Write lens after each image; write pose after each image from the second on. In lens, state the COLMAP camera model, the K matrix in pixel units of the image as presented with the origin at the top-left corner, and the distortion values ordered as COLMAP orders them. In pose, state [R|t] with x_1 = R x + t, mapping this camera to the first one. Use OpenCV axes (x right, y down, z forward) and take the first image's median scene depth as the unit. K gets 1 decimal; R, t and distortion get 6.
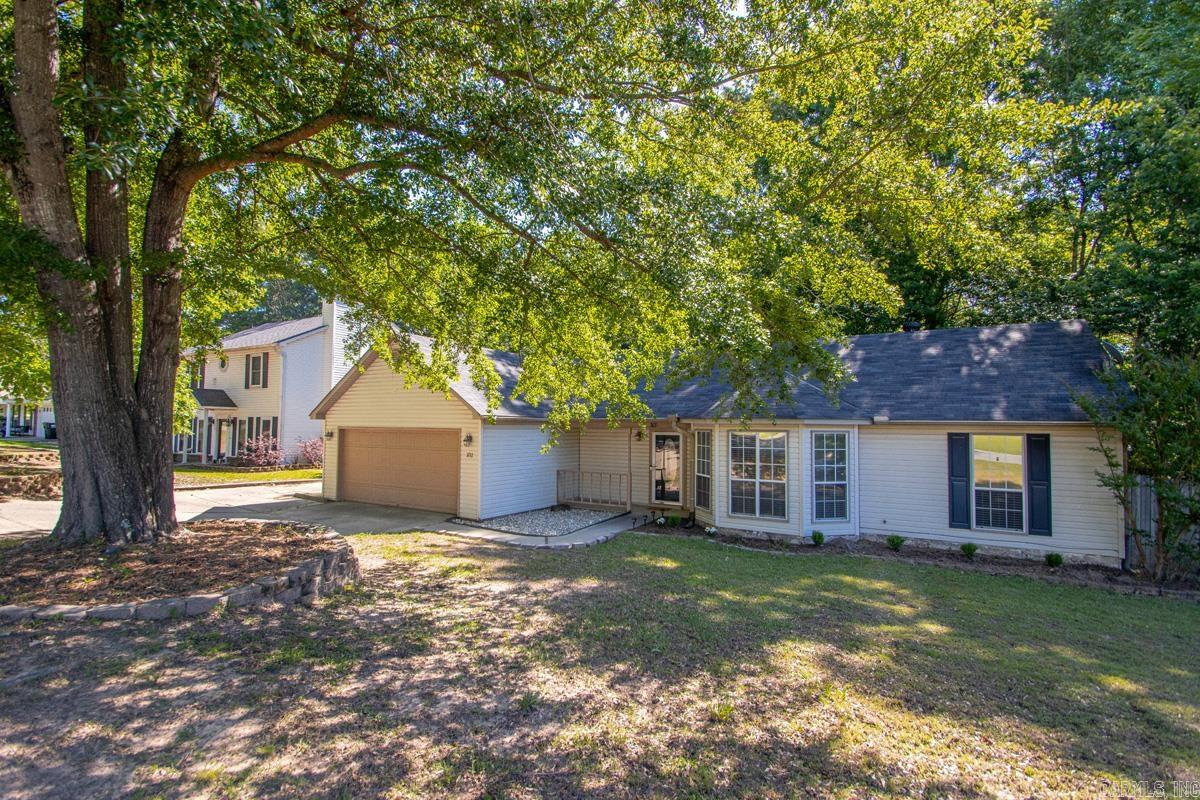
lens RADIAL K [[574.6, 0, 606.9], [0, 574.6, 404.1], [0, 0, 1]] dist [-0.006173, -0.004181]
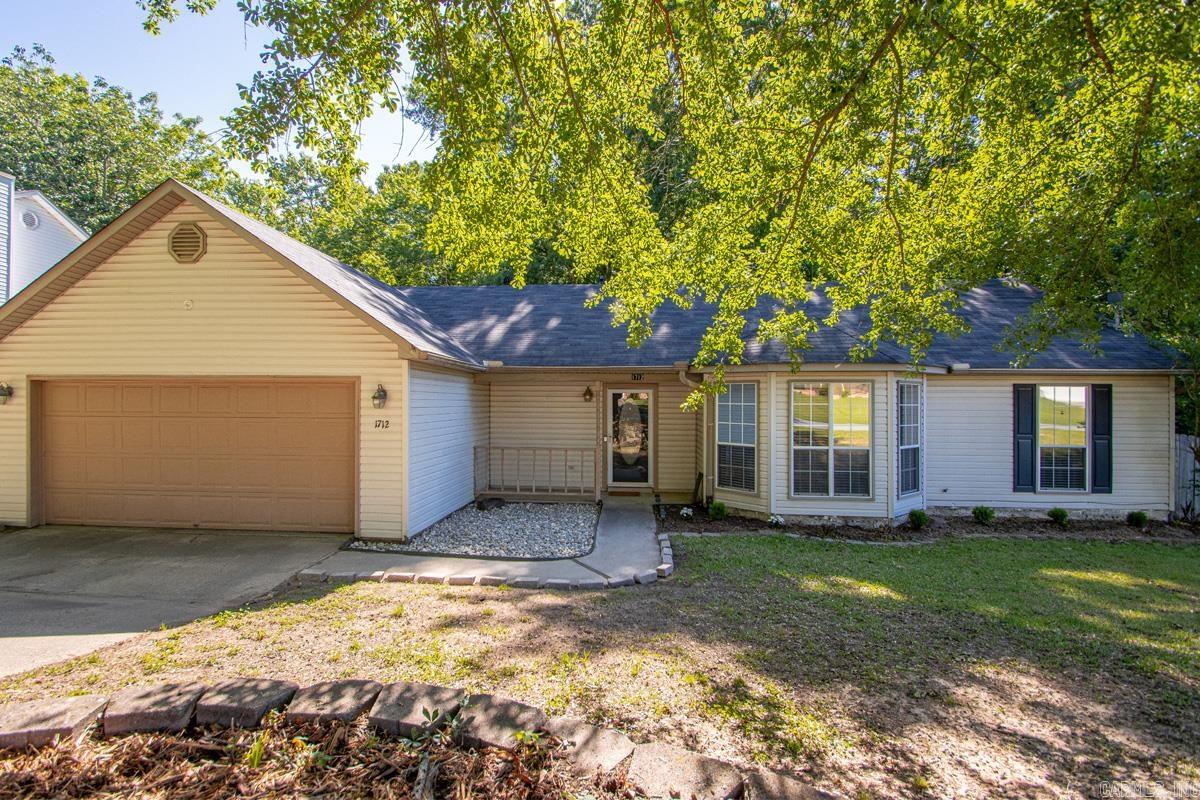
lens RADIAL K [[574.6, 0, 590.0], [0, 574.6, 393.7], [0, 0, 1]] dist [-0.006173, -0.004181]
pose [[0.894417, 0.000347, 0.447234, -0.372462], [-0.014238, 0.999515, 0.027699, 0.050374], [-0.447007, -0.031142, 0.893988, 0.511510]]
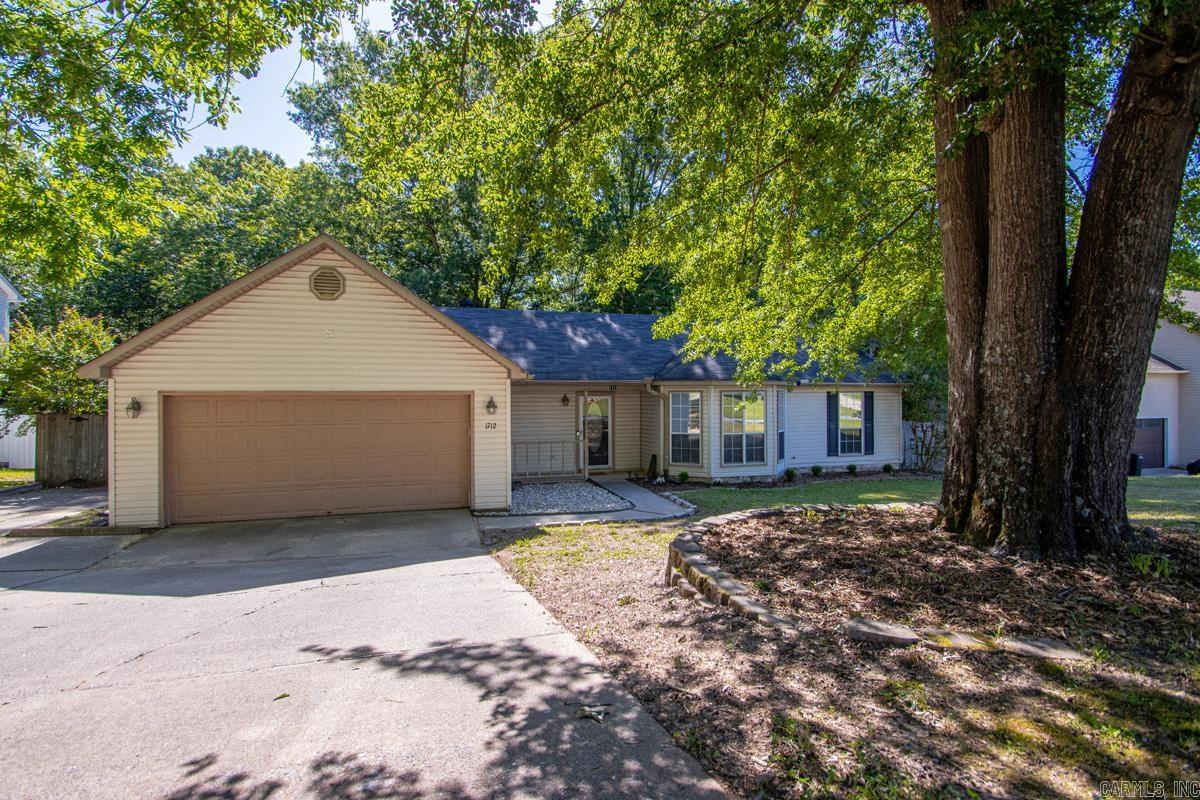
lens RADIAL K [[574.6, 0, 600.3], [0, 574.6, 395.6], [0, 0, 1]] dist [-0.006173, -0.004181]
pose [[0.660552, -0.007972, 0.750738, -0.871556], [-0.016858, 0.999534, 0.025447, 0.032632], [-0.750591, -0.029465, 0.660110, 0.476649]]
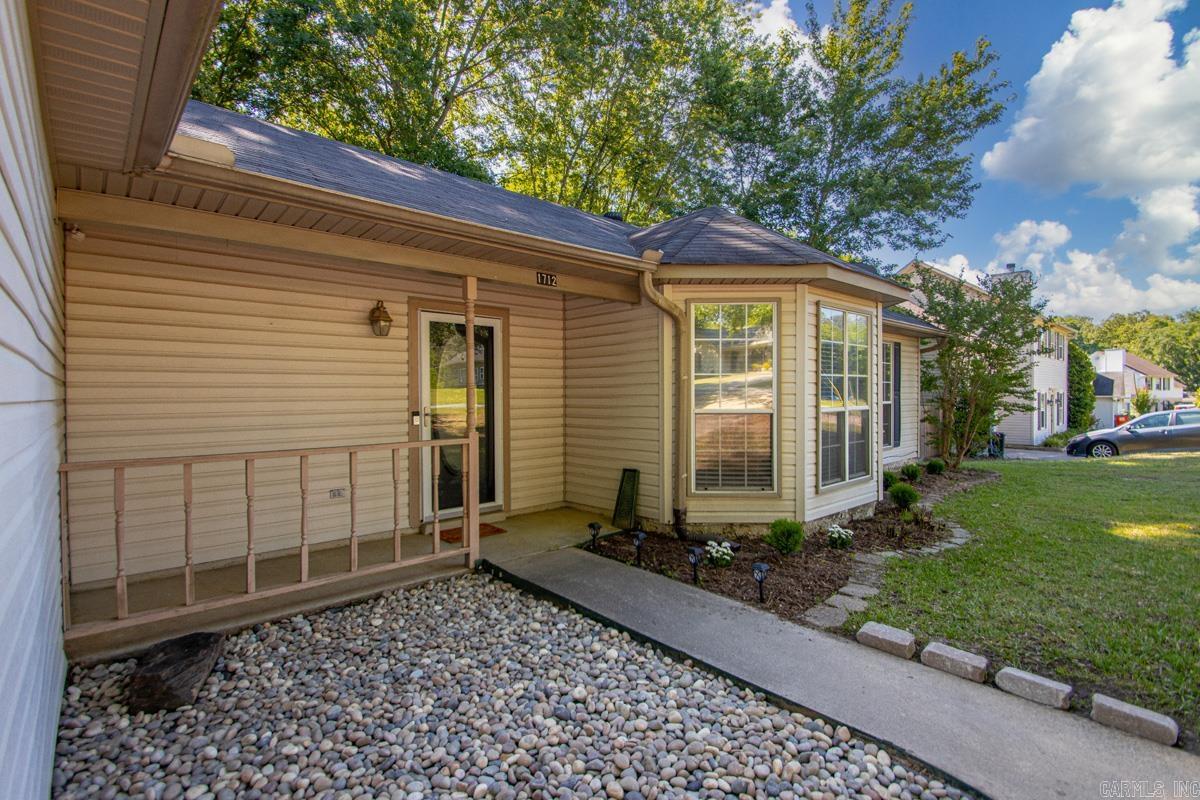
lens RADIAL K [[574.6, 0, 601.0], [0, 574.6, 400.3], [0, 0, 1]] dist [-0.006173, -0.004181]
pose [[0.278474, -0.017028, 0.960293, -0.295108], [-0.023349, 0.999427, 0.024493, 0.126221], [-0.960160, -0.029242, 0.277917, 1.135231]]
